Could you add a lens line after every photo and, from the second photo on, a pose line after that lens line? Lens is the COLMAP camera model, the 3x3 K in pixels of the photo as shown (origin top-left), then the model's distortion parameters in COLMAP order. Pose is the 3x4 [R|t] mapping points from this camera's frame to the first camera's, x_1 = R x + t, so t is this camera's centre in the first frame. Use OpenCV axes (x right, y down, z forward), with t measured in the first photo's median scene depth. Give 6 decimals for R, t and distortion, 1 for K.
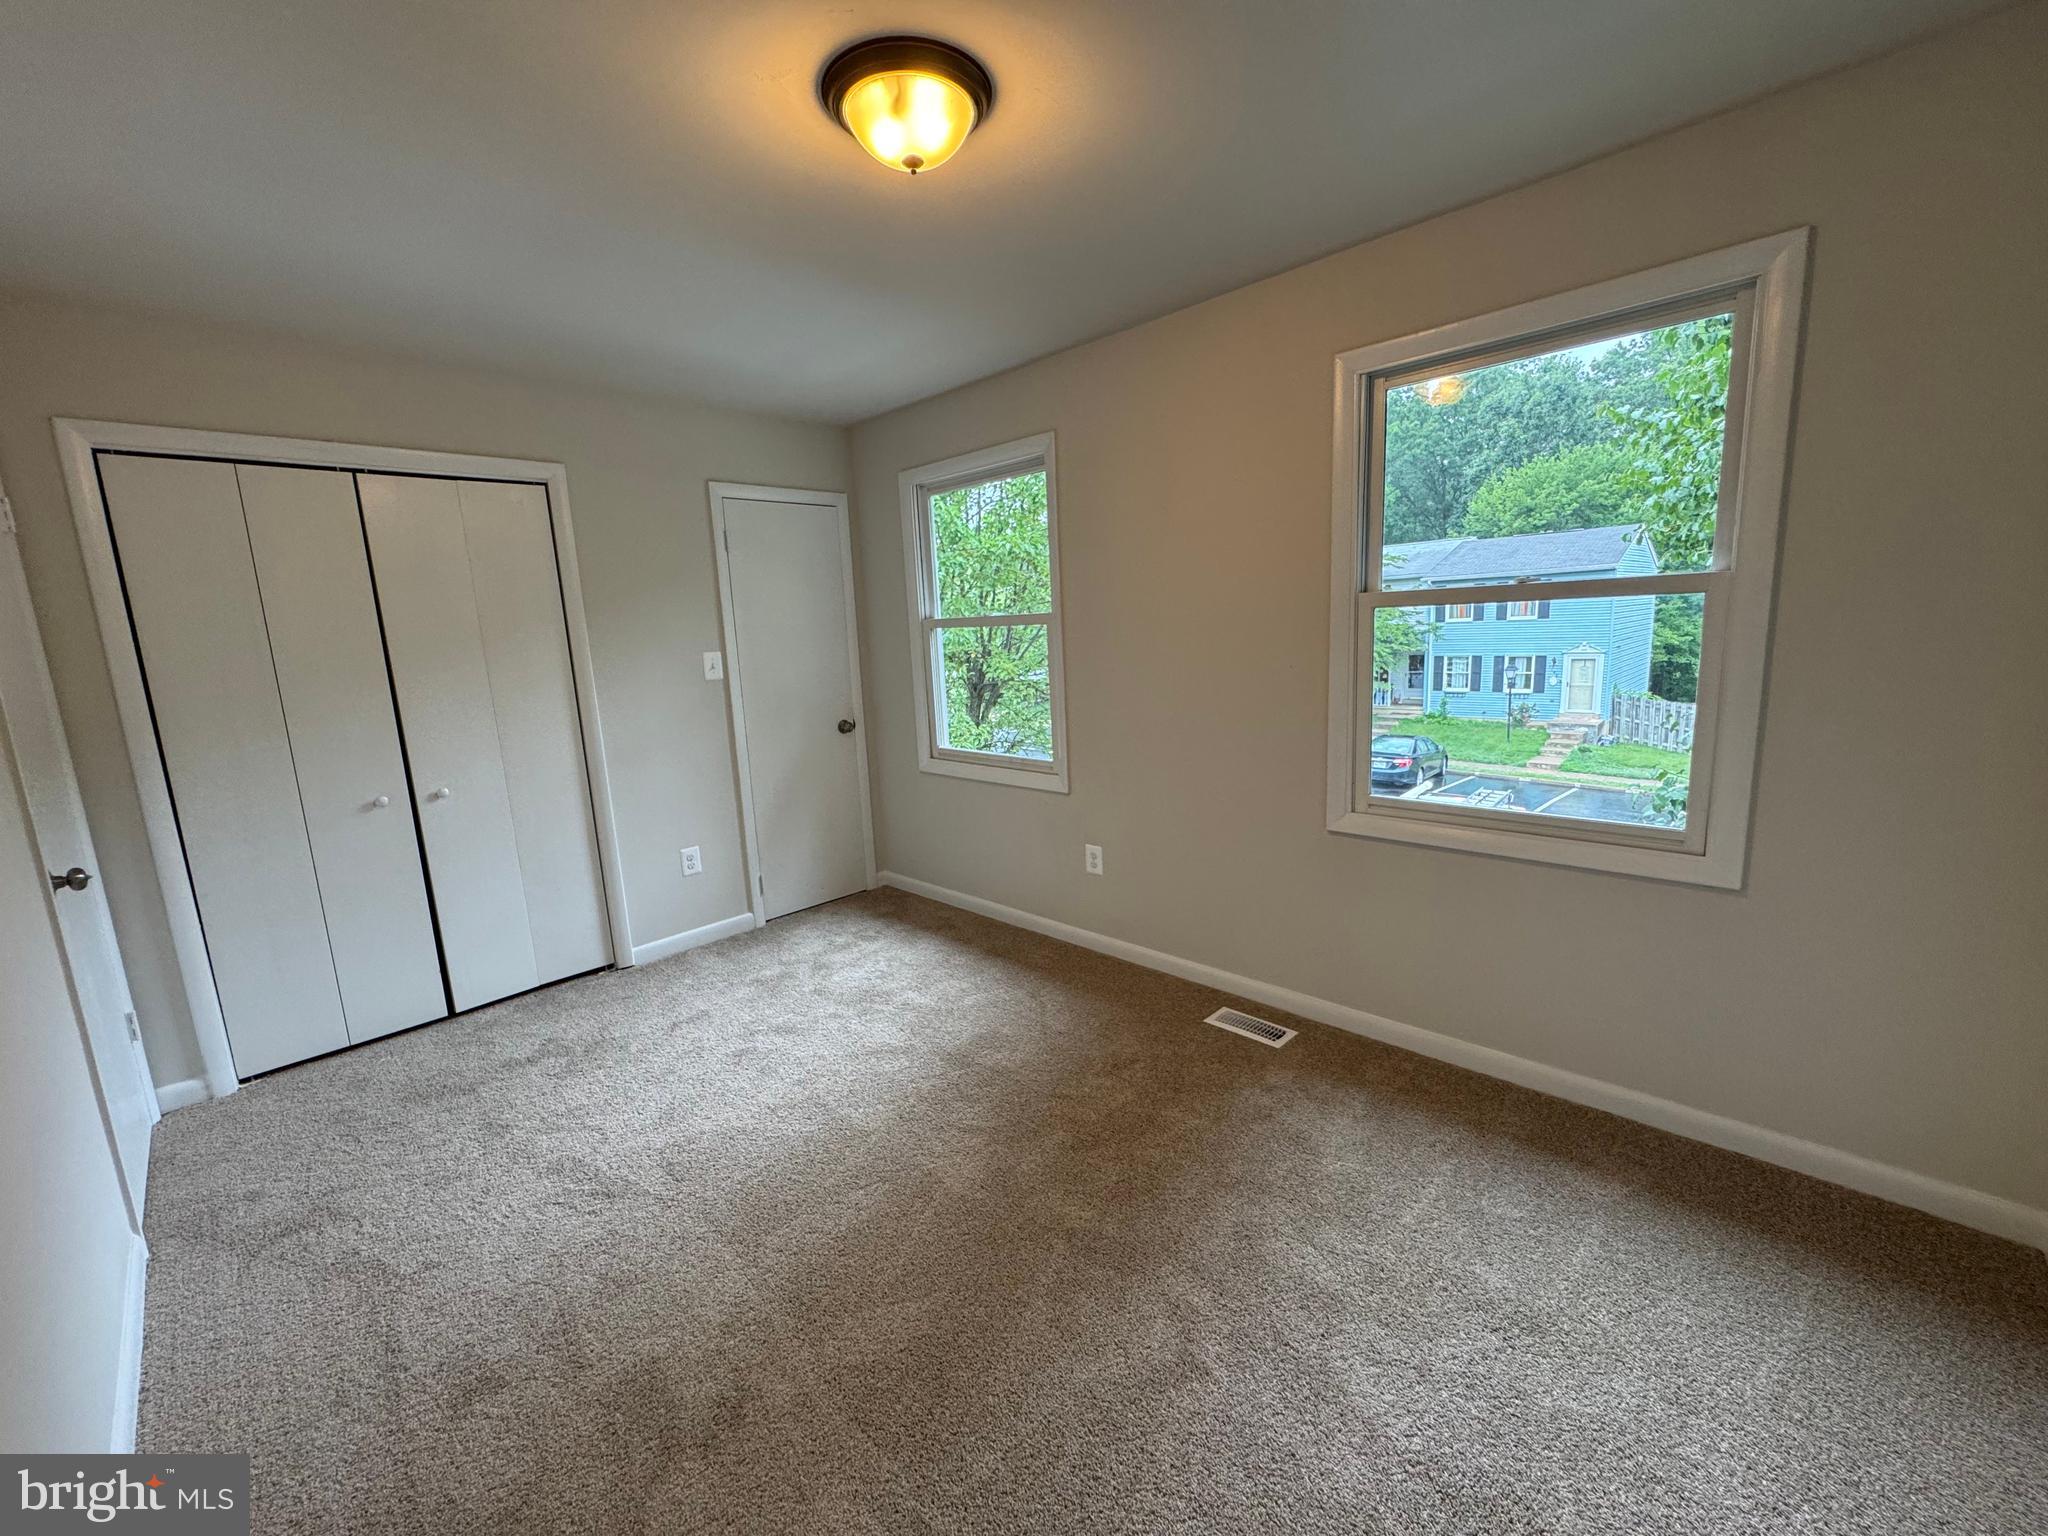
lens RADIAL K [[817.0, 0, 1024.0], [0, 817.0, 768.0], [0, 0, 1]] dist [-0.002998, -0.000055]
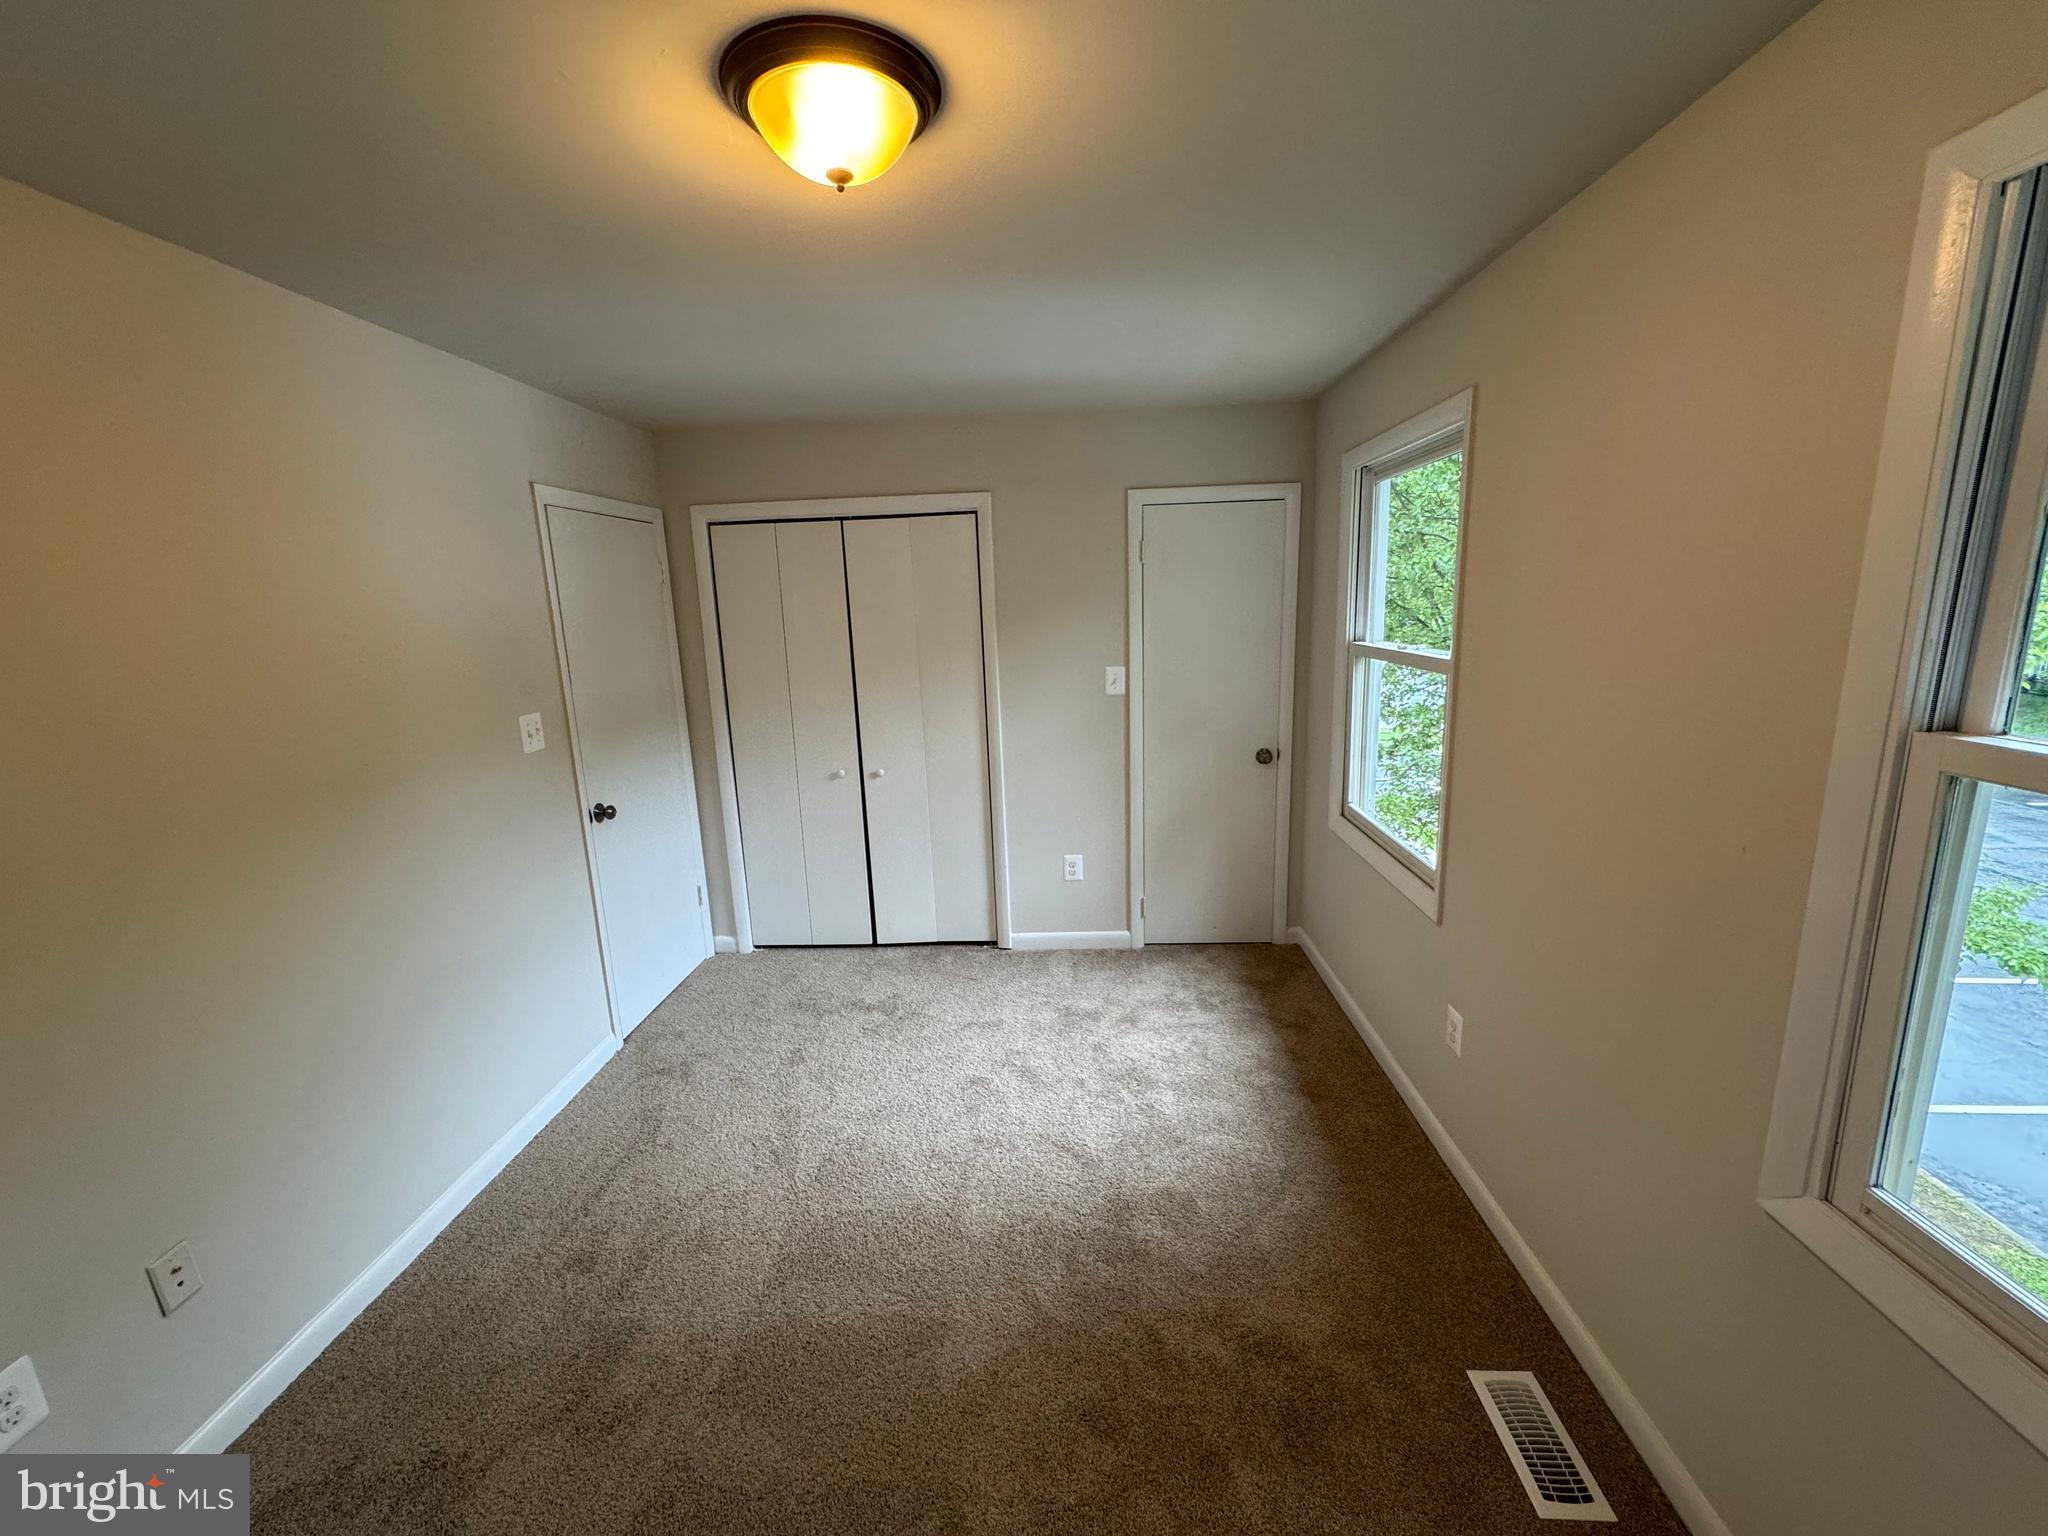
lens RADIAL K [[817.0, 0, 1024.0], [0, 817.0, 768.0], [0, 0, 1]] dist [-0.002998, -0.000055]
pose [[0.664624, 0.174987, -0.726398, 0.321108], [-0.125676, 0.984519, 0.122180, -0.148367], [0.736532, 0.010087, 0.676327, 0.298717]]
